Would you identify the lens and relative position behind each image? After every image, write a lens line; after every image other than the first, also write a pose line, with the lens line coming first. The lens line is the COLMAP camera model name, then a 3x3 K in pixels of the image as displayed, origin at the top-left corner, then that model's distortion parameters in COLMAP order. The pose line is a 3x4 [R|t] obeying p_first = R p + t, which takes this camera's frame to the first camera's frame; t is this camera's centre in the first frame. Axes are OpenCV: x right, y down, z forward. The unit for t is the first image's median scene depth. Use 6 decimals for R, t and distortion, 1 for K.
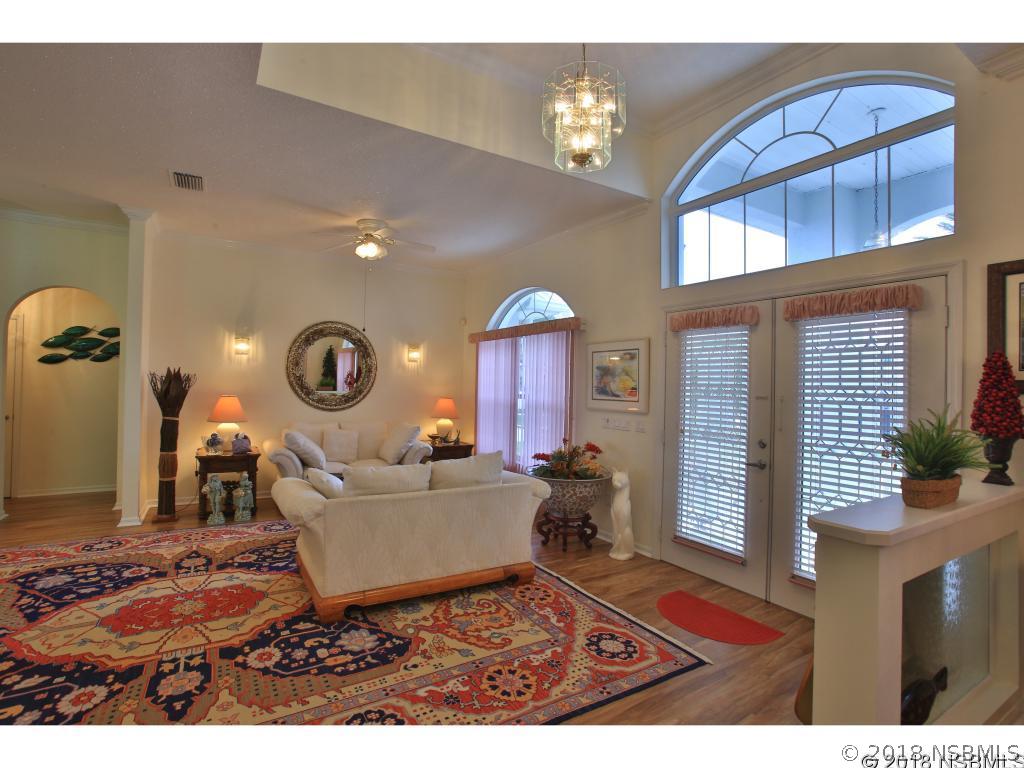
lens RADIAL K [[496.6, 0, 506.8], [0, 496.6, 377.3], [0, 0, 1]] dist [-0.064539, 0.025103]
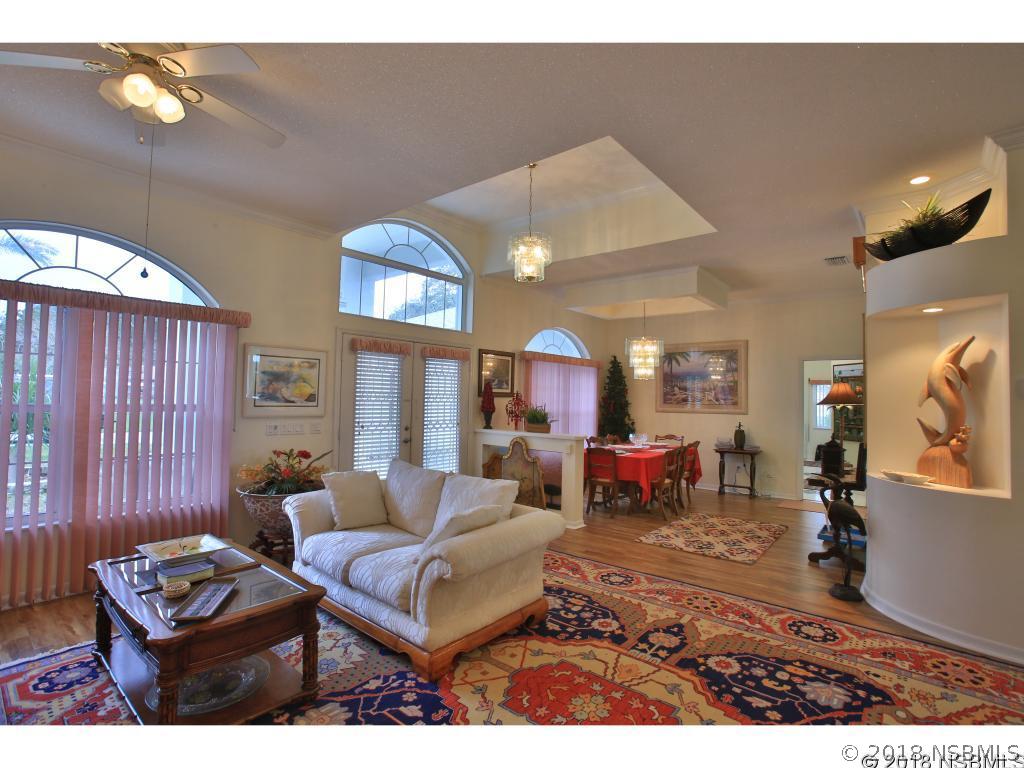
lens RADIAL K [[496.6, 0, 504.1], [0, 496.6, 383.9], [0, 0, 1]] dist [-0.064539, 0.025103]
pose [[-0.320610, -0.003385, 0.947205, -0.966669], [-0.042699, 0.999029, -0.010883, -0.007884], [-0.946248, -0.043933, -0.320443, 1.008315]]
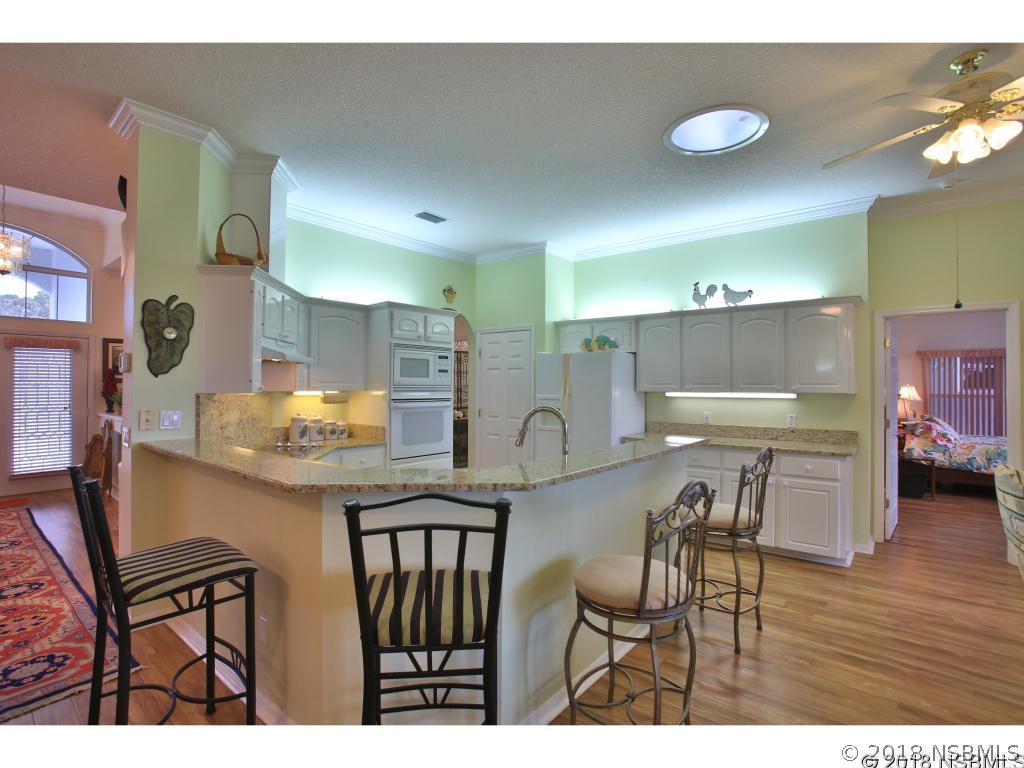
lens RADIAL K [[496.6, 0, 515.4], [0, 496.6, 383.3], [0, 0, 1]] dist [-0.064539, 0.025103]
pose [[-0.314213, -0.018942, 0.949164, -1.448331], [-0.028161, 0.999547, 0.010625, -0.036783], [-0.948935, -0.023390, -0.314604, -0.260184]]
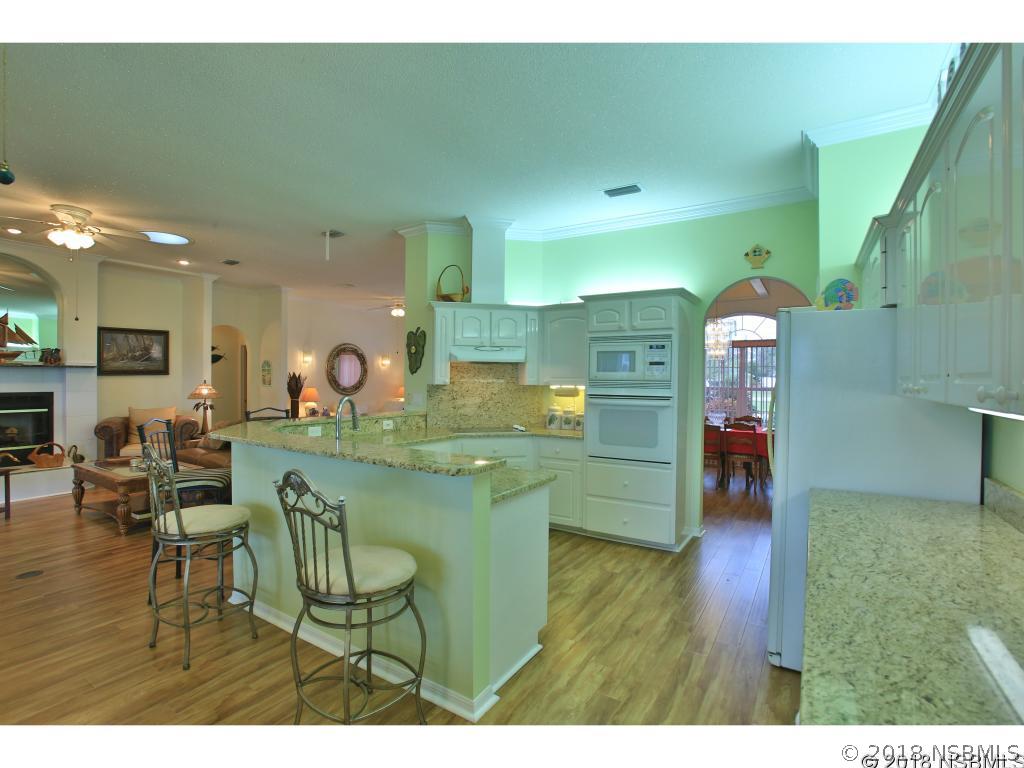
lens RADIAL K [[496.6, 0, 505.6], [0, 496.6, 378.1], [0, 0, 1]] dist [-0.064539, 0.025103]
pose [[0.898128, -0.013870, 0.439515, -0.956896], [0.004743, 0.999750, 0.021856, -0.042345], [-0.439708, -0.017545, 0.897969, -1.233497]]
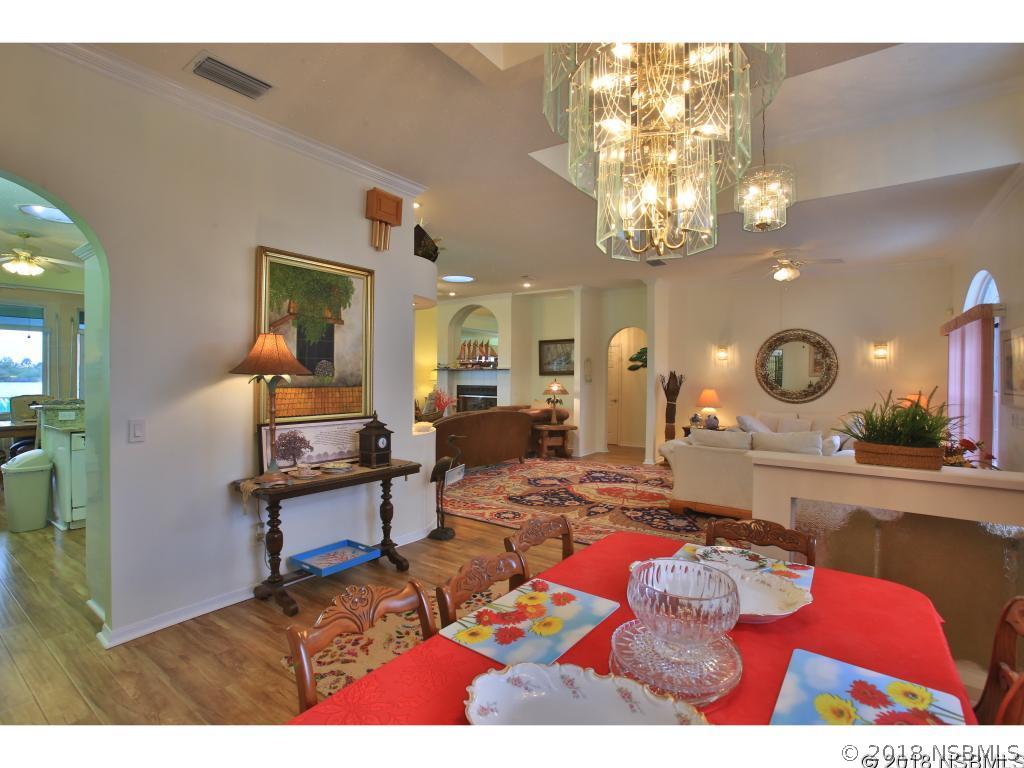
lens RADIAL K [[496.6, 0, 506.7], [0, 496.6, 376.1], [0, 0, 1]] dist [-0.064539, 0.025103]
pose [[0.395227, -0.017230, -0.918422, 0.719238], [0.012494, 0.999832, -0.013381, 0.013841], [0.918499, -0.006187, 0.395376, -0.183861]]
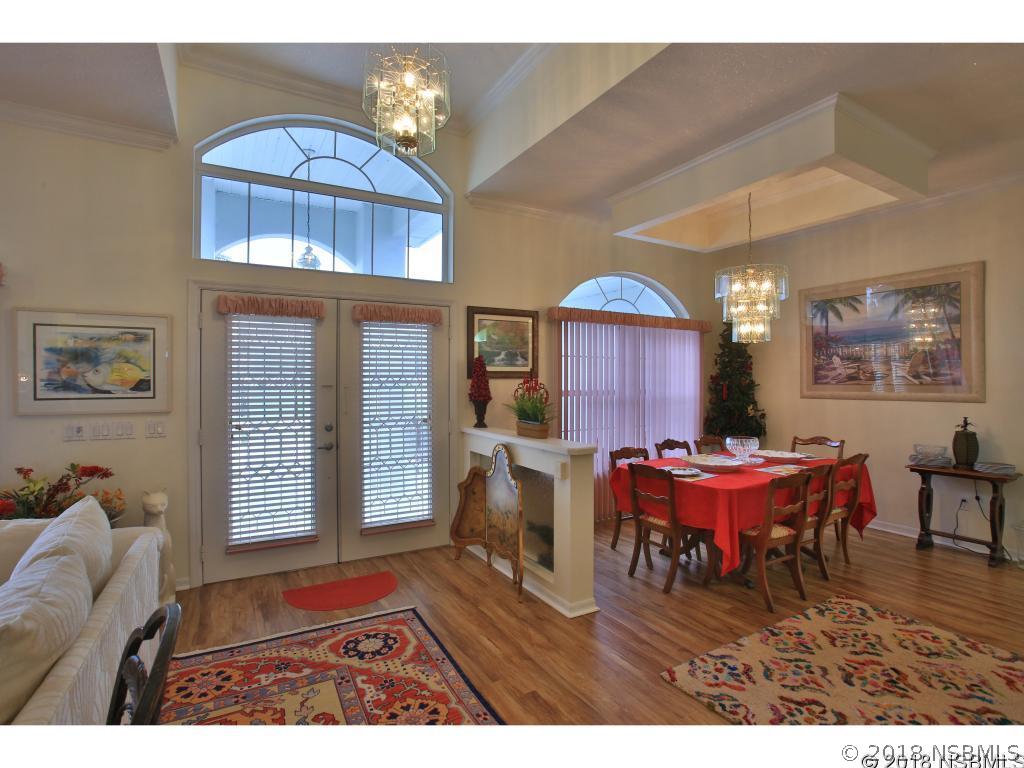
lens RADIAL K [[496.6, 0, 501.8], [0, 496.6, 381.4], [0, 0, 1]] dist [-0.064539, 0.025103]
pose [[0.029120, -0.026493, 0.999225, -0.481398], [-0.014876, 0.999527, 0.026935, -0.004376], [-0.999465, -0.015649, 0.028712, 0.468411]]
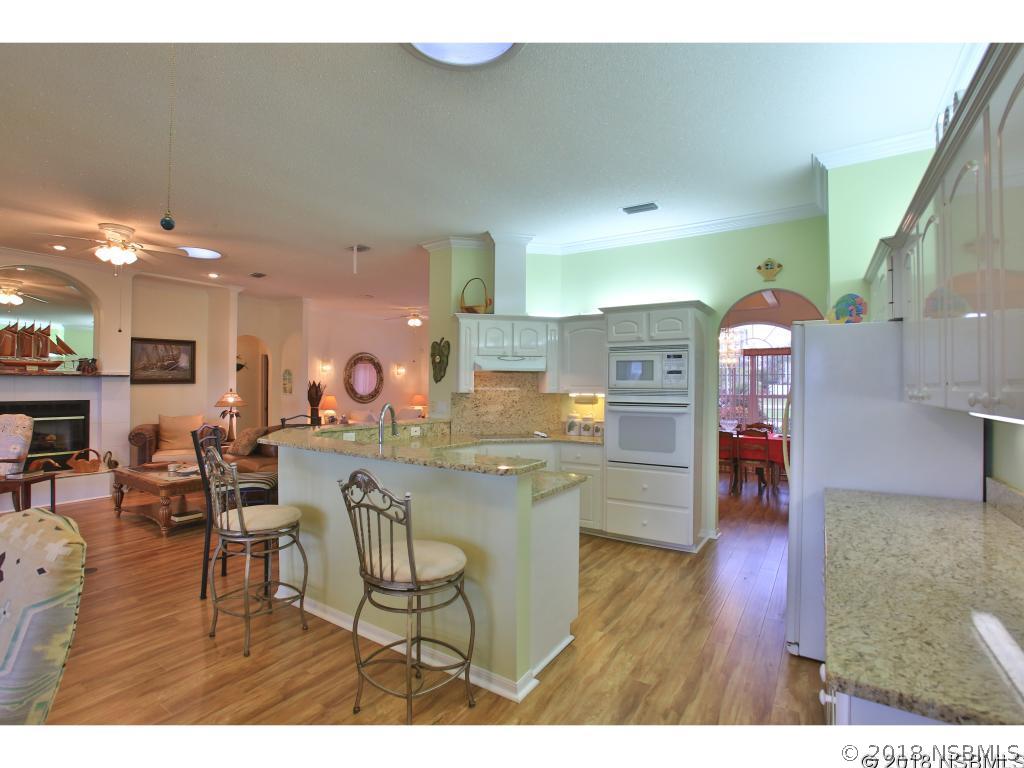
lens RADIAL K [[496.6, 0, 505.4], [0, 496.6, 377.9], [0, 0, 1]] dist [-0.064539, 0.025103]
pose [[0.903966, -0.008378, 0.427522, -1.014059], [0.006734, 0.999963, 0.005359, -0.044464], [-0.427551, -0.001966, 0.903989, -1.263385]]
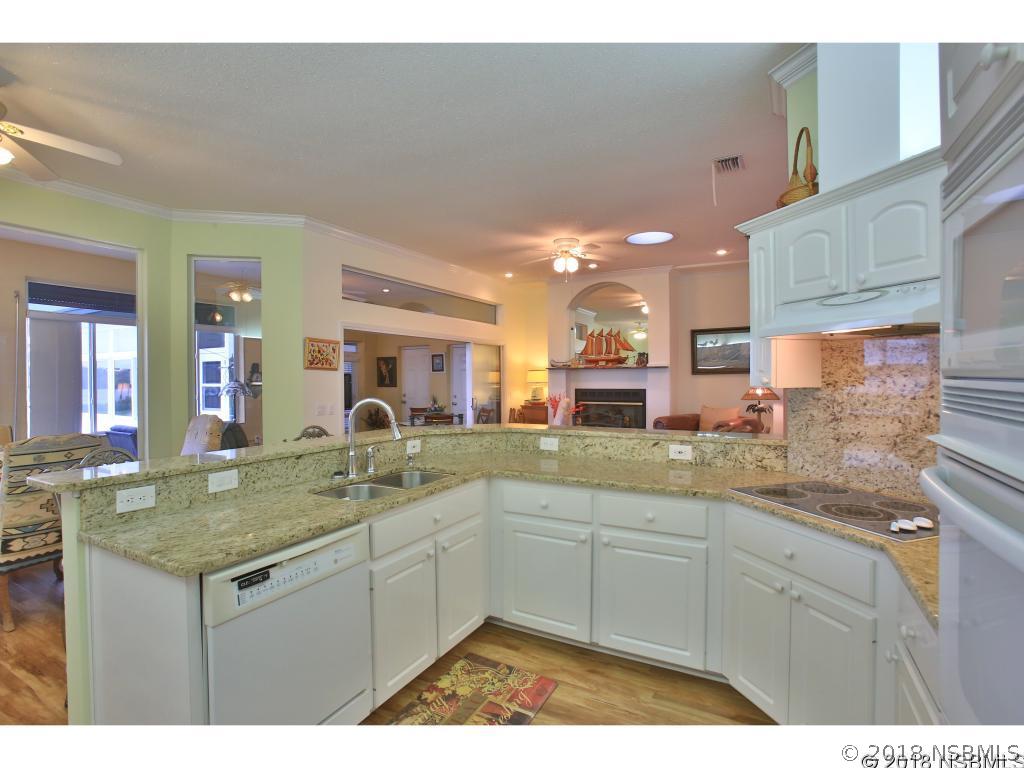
lens RADIAL K [[496.6, 0, 509.3], [0, 496.6, 375.0], [0, 0, 1]] dist [-0.064539, 0.025103]
pose [[0.511232, -0.025535, -0.859063, -0.226698], [0.030103, 0.999477, -0.011794, -0.017742], [0.858915, -0.019831, 0.511733, -0.641999]]
